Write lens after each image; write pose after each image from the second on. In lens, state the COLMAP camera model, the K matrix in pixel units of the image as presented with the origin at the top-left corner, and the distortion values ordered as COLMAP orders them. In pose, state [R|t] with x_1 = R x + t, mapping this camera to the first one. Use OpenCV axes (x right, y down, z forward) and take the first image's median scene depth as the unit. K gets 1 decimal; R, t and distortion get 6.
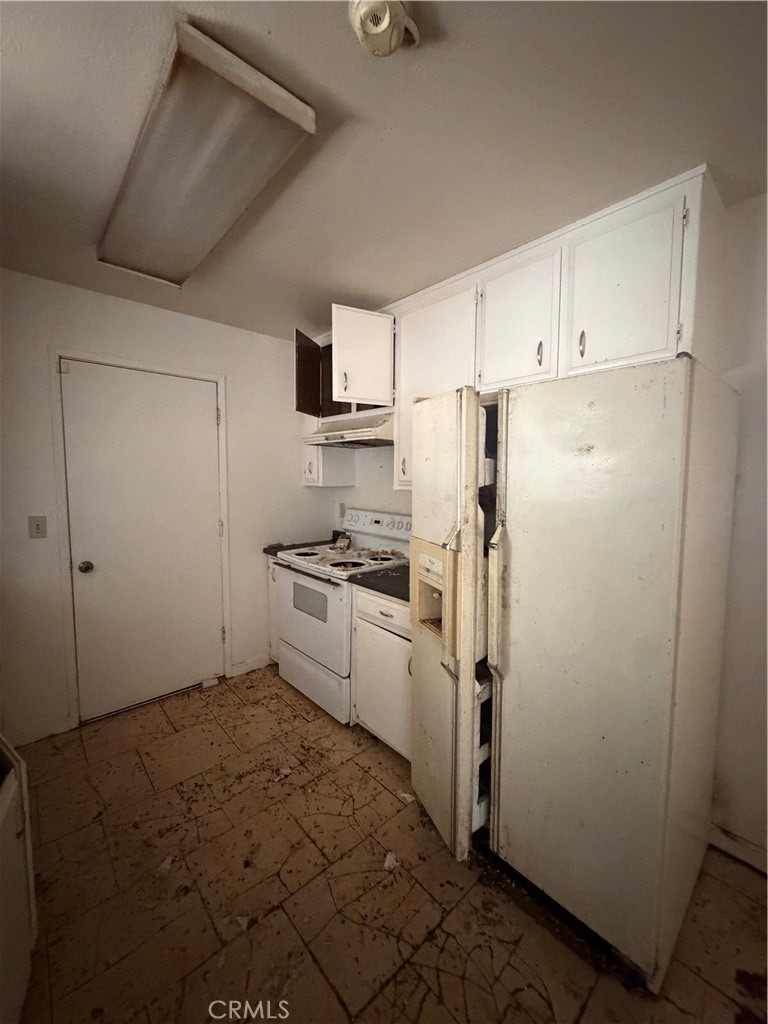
lens RADIAL K [[407.4, 0, 384.7], [0, 407.4, 508.2], [0, 0, 1]] dist [-0.001405, 0.000100]
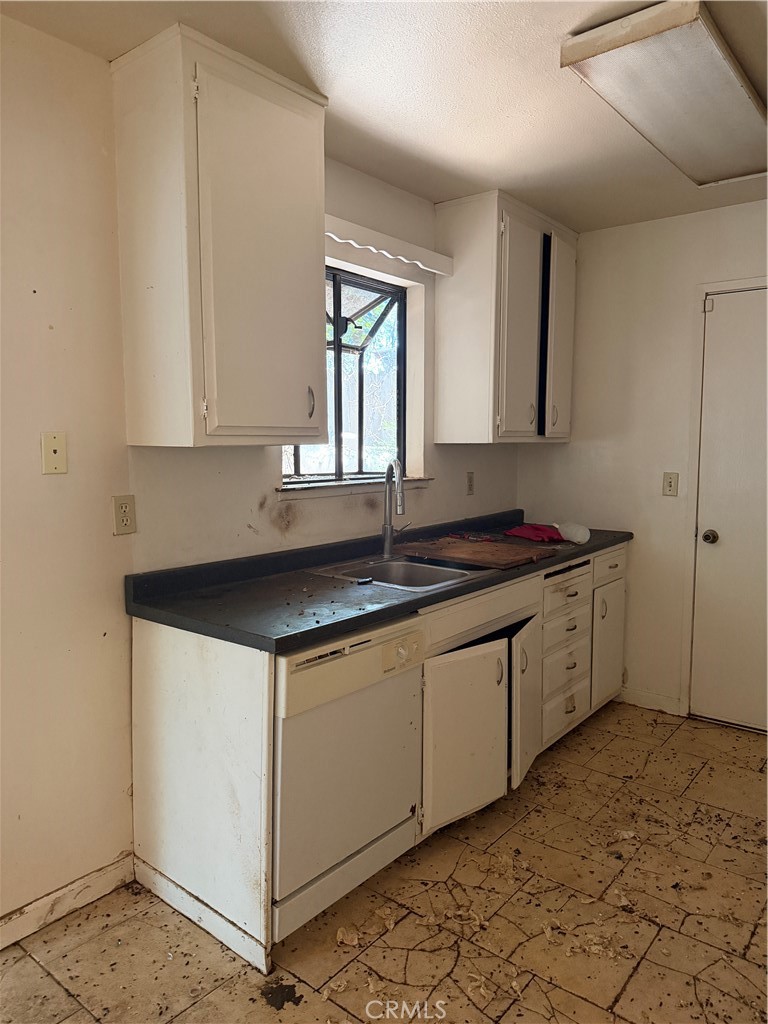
lens RADIAL K [[709.0, 0, 384.0], [0, 709.0, 512.0], [0, 0, 1]] dist [0.075770, -0.100080]
pose [[0.159764, 0.094721, -0.982600, 0.870315], [-0.077675, 0.993506, 0.083143, 0.029768], [0.984095, 0.063040, 0.166084, 0.105040]]
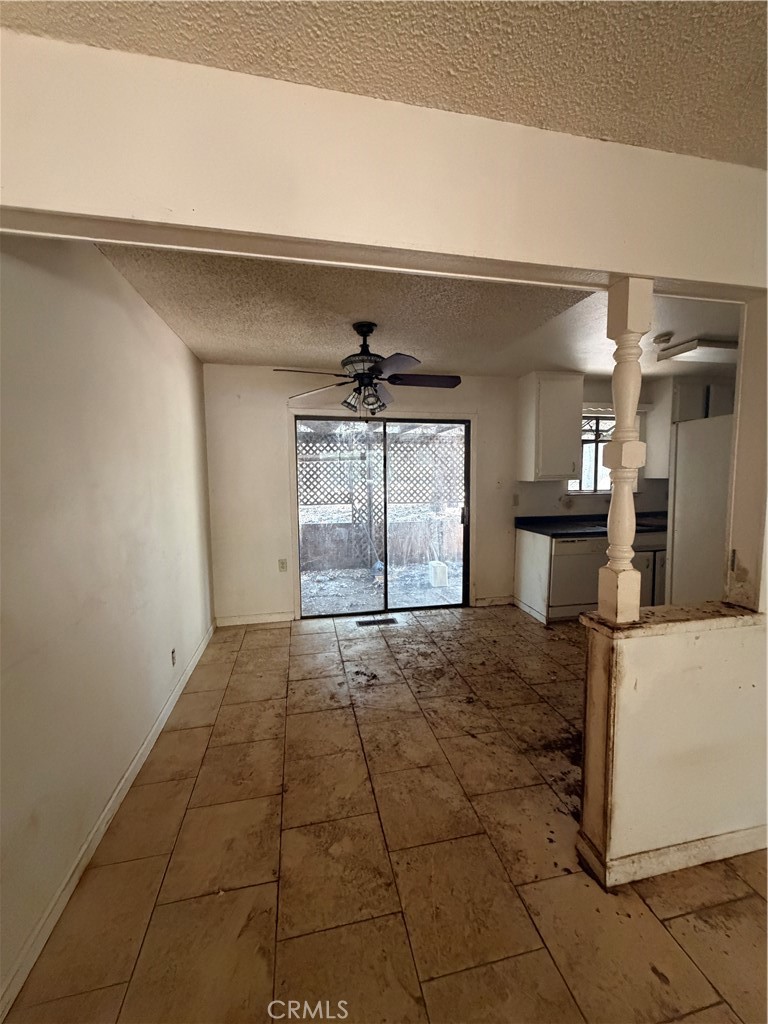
lens RADIAL K [[407.4, 0, 384.7], [0, 407.4, 508.2], [0, 0, 1]] dist [-0.001405, 0.000100]
pose [[-0.507447, 0.070867, -0.858764, 2.216150], [-0.058673, 0.991458, 0.116487, -0.026474], [0.859683, 0.109497, -0.498954, 0.448700]]
